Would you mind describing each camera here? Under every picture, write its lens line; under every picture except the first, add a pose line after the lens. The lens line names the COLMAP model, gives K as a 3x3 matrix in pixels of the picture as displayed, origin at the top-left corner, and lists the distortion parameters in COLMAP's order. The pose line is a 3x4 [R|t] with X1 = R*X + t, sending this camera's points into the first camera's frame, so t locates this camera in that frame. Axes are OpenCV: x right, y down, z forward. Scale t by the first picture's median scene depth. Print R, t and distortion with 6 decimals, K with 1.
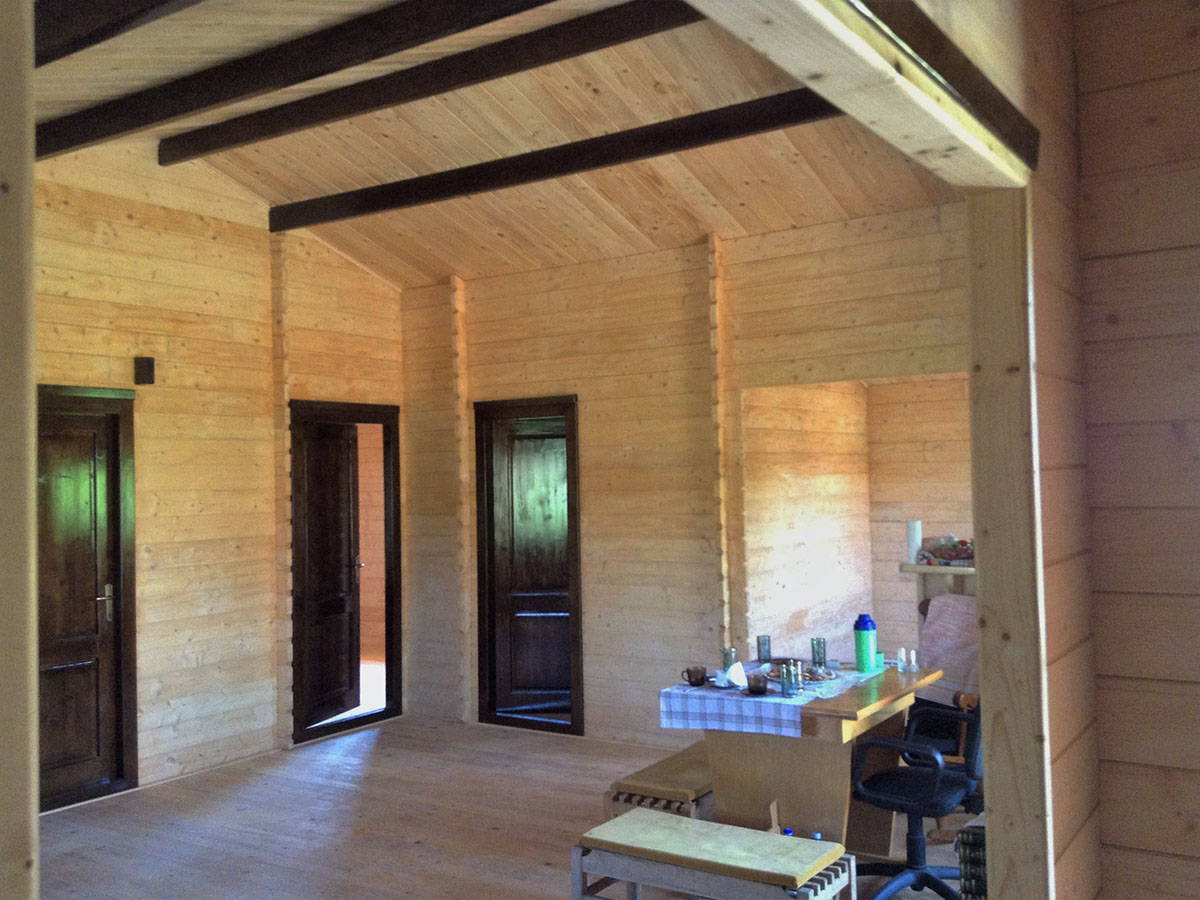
lens RADIAL K [[1094.6, 0, 600.0], [0, 1094.6, 450.0], [0, 0, 1]] dist [0.203919, -0.465473]
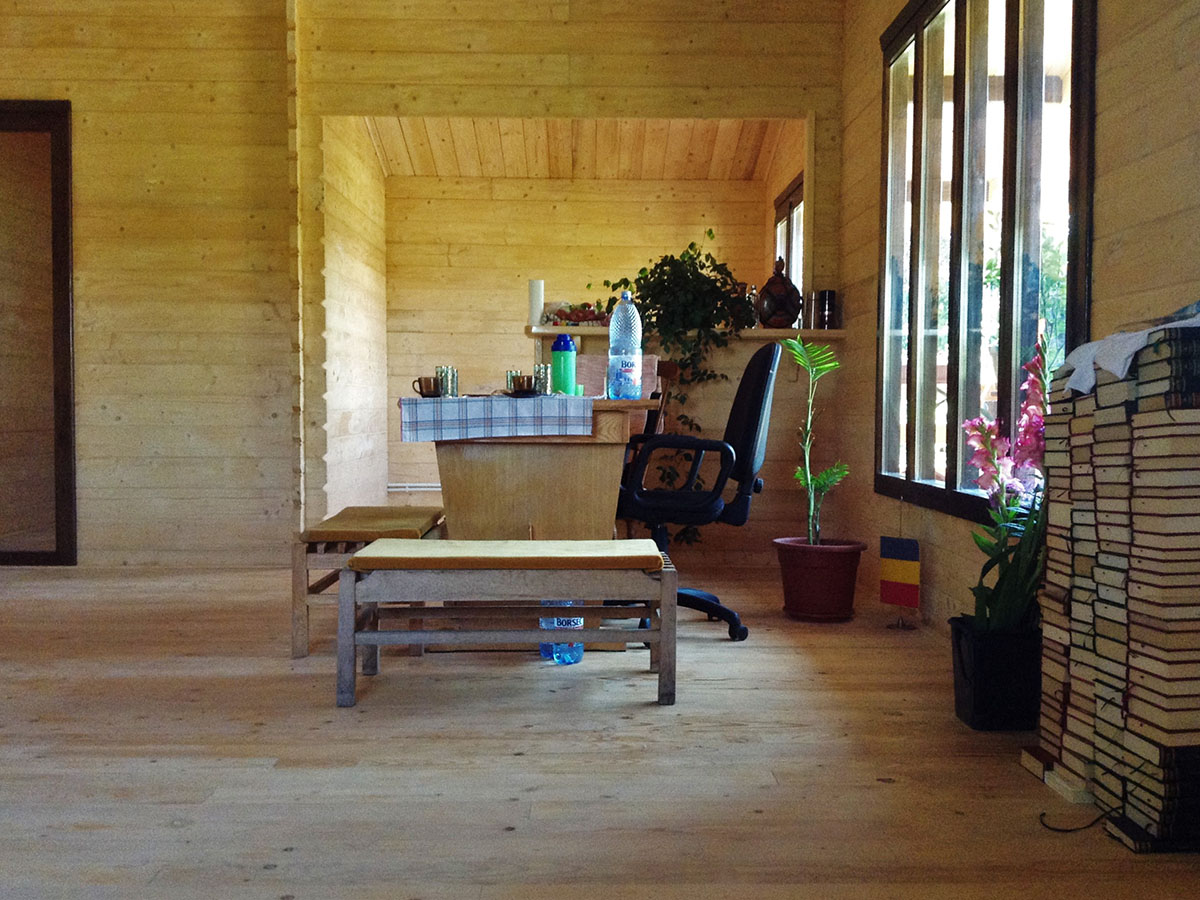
lens RADIAL K [[1184.7, 0, 600.0], [0, 1184.7, 450.0], [0, 0, 1]] dist [0.147672, -0.269195]
pose [[0.832153, 0.003781, 0.554533, -0.186543], [-0.042494, 0.997471, 0.056967, 0.128475], [-0.552916, -0.070970, 0.830209, 0.143362]]
